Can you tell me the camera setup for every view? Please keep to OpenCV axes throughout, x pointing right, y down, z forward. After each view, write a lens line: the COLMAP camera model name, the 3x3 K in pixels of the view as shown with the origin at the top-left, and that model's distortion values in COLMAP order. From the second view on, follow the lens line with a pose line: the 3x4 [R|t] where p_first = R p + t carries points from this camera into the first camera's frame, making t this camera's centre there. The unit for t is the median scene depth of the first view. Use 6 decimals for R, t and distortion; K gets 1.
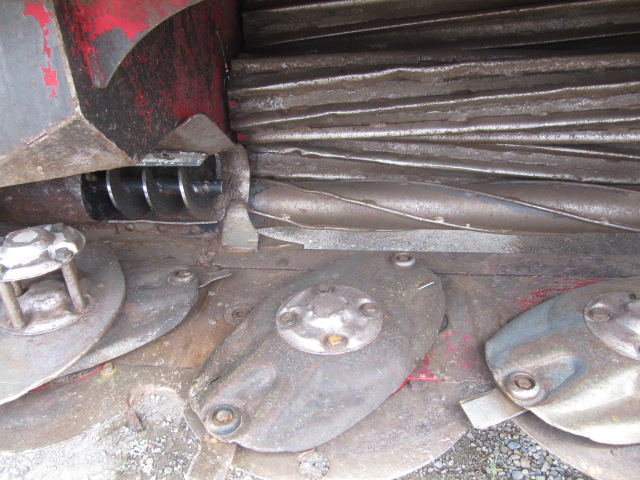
lens RADIAL K [[525.3, 0, 320.0], [0, 525.3, 240.0], [0, 0, 1]] dist [-0.049816, 0.018458]
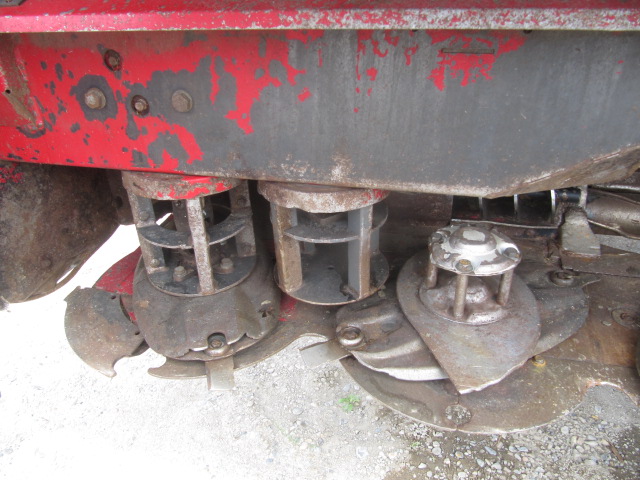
lens RADIAL K [[525.3, 0, 320.0], [0, 525.3, 240.0], [0, 0, 1]] dist [-0.049816, 0.018458]
pose [[0.990844, 0.067944, -0.116671, -0.541963], [-0.066211, 0.997631, 0.018674, 0.003022], [0.117664, -0.010778, 0.992995, -0.102088]]
